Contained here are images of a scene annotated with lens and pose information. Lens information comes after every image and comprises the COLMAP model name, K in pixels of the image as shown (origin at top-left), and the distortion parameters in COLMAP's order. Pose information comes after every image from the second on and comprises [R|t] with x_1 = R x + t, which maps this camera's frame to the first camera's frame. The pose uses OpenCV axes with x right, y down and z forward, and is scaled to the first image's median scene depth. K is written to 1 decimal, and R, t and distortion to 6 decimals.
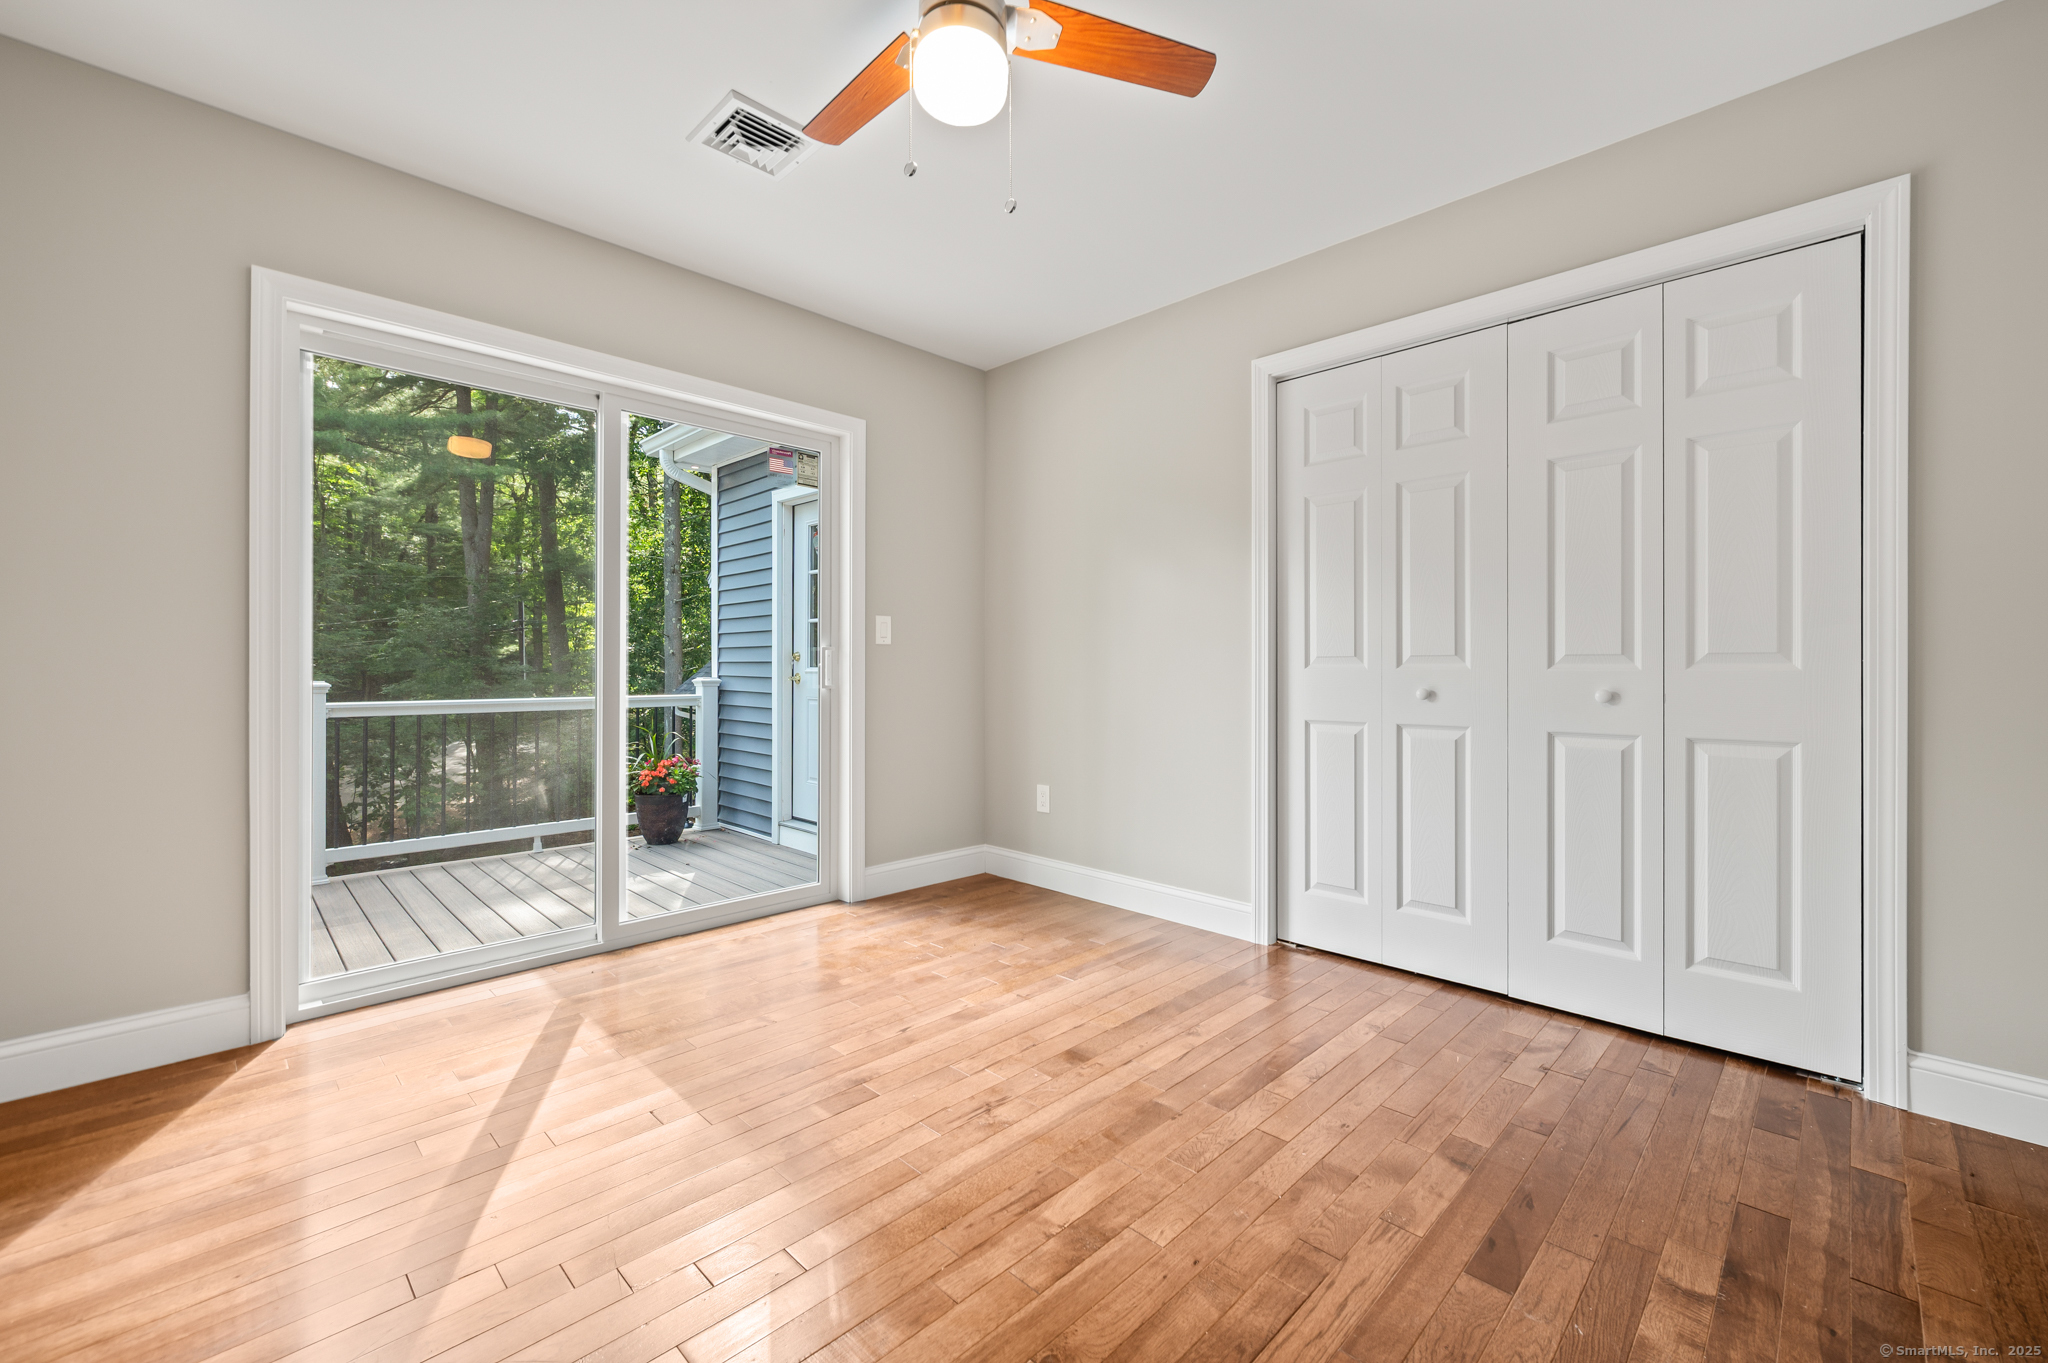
lens RADIAL K [[824.5, 0, 1037.7], [0, 824.5, 668.4], [0, 0, 1]] dist [0.000282, 0.000041]
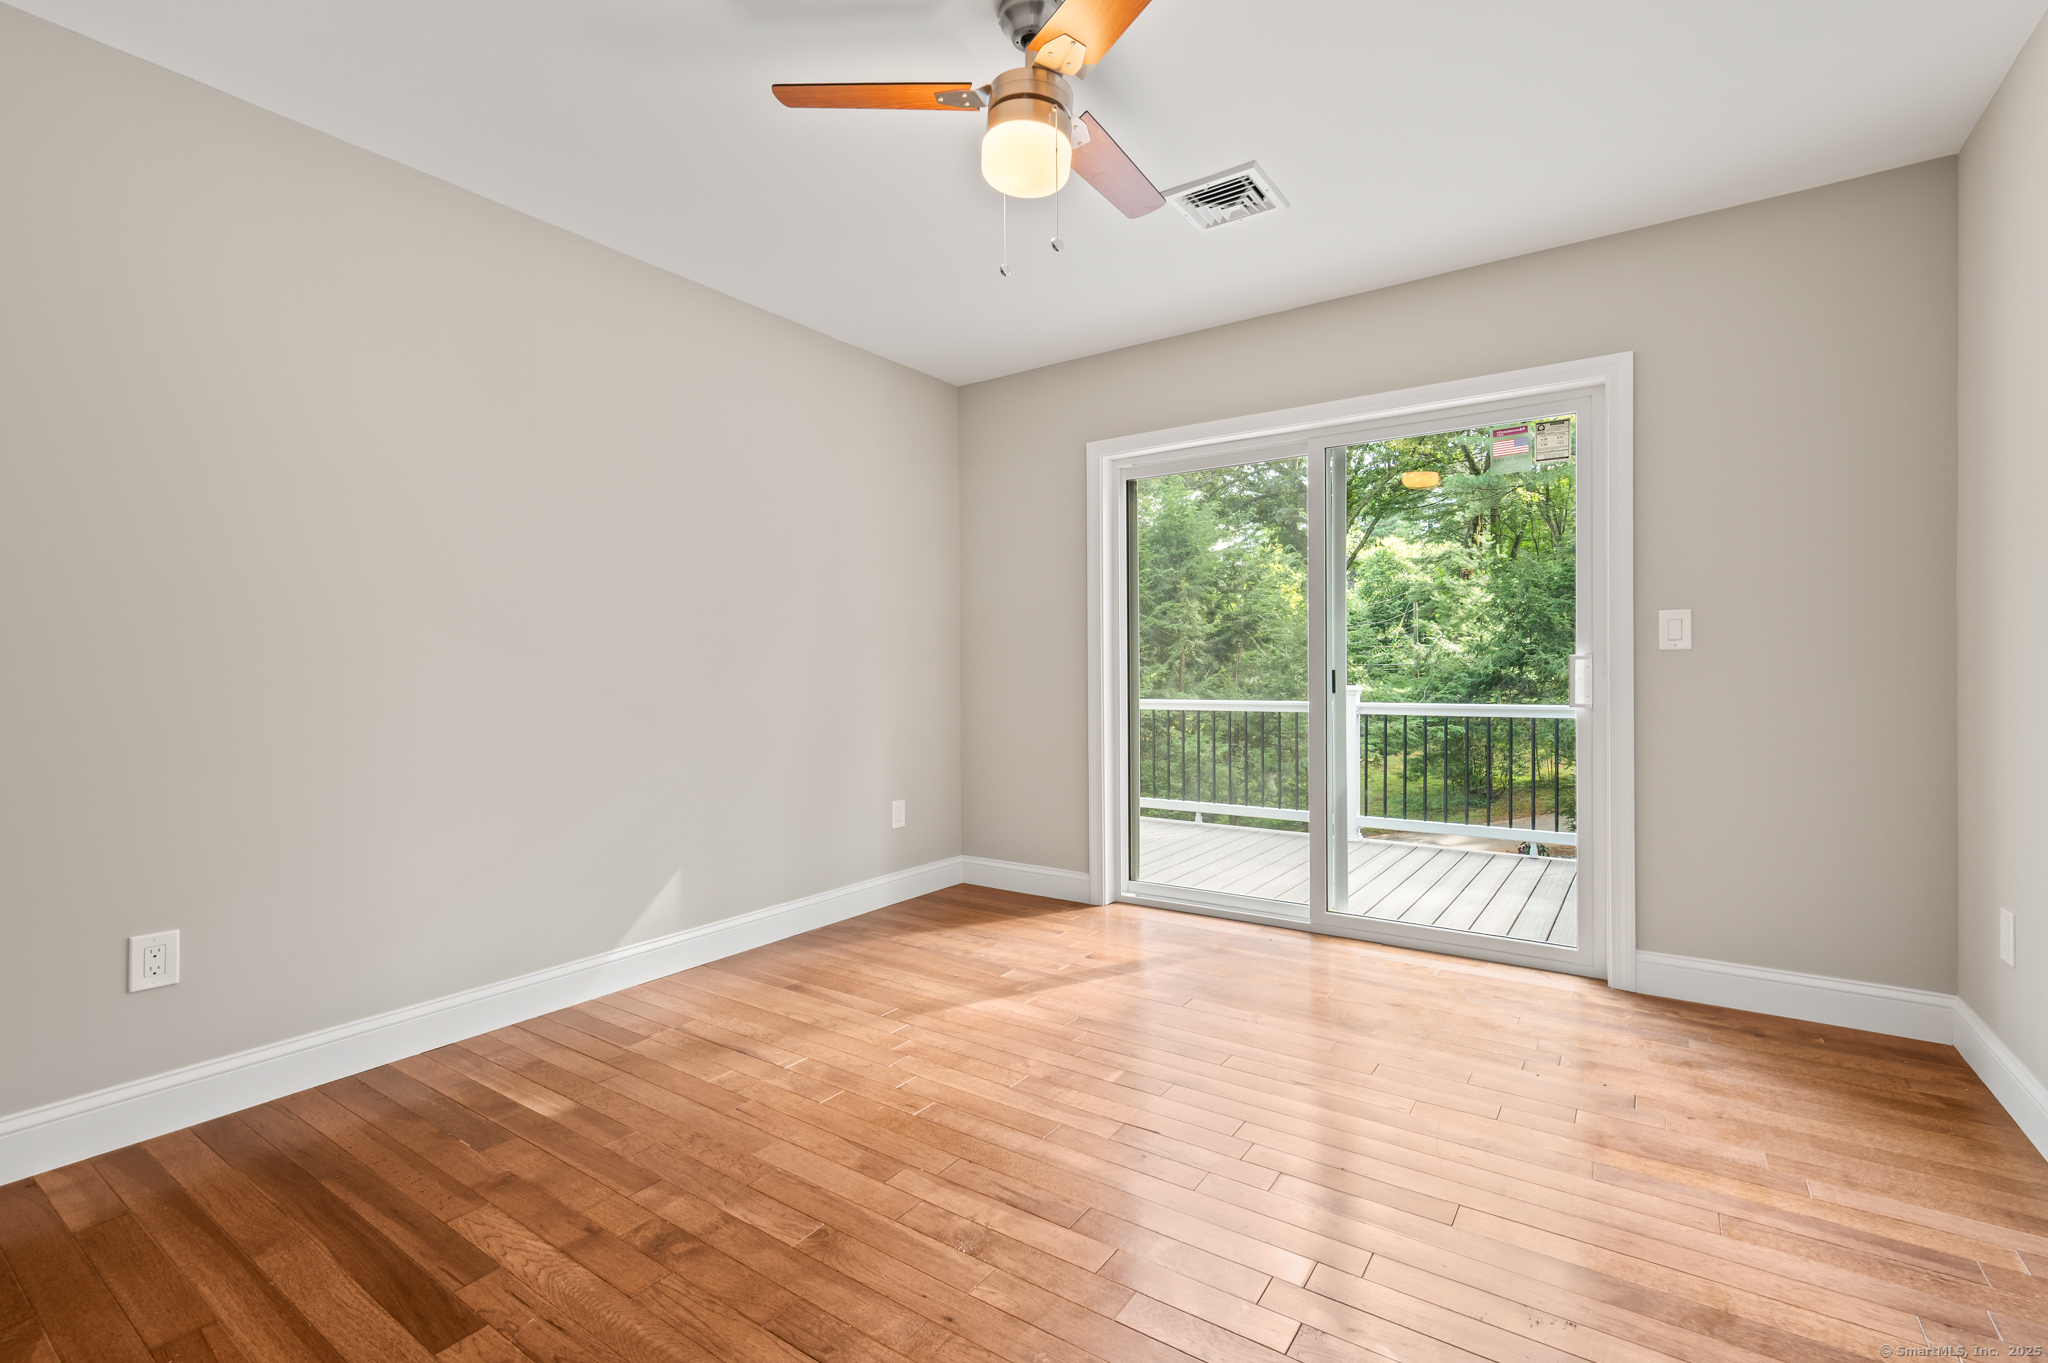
lens RADIAL K [[824.5, 0, 1037.7], [0, 824.5, 668.4], [0, 0, 1]] dist [0.000282, 0.000041]
pose [[0.228387, -0.006011, -0.973552, 0.498814], [0.003102, 0.999980, -0.005446, -0.012972], [0.973565, -0.001776, 0.228401, 0.382181]]
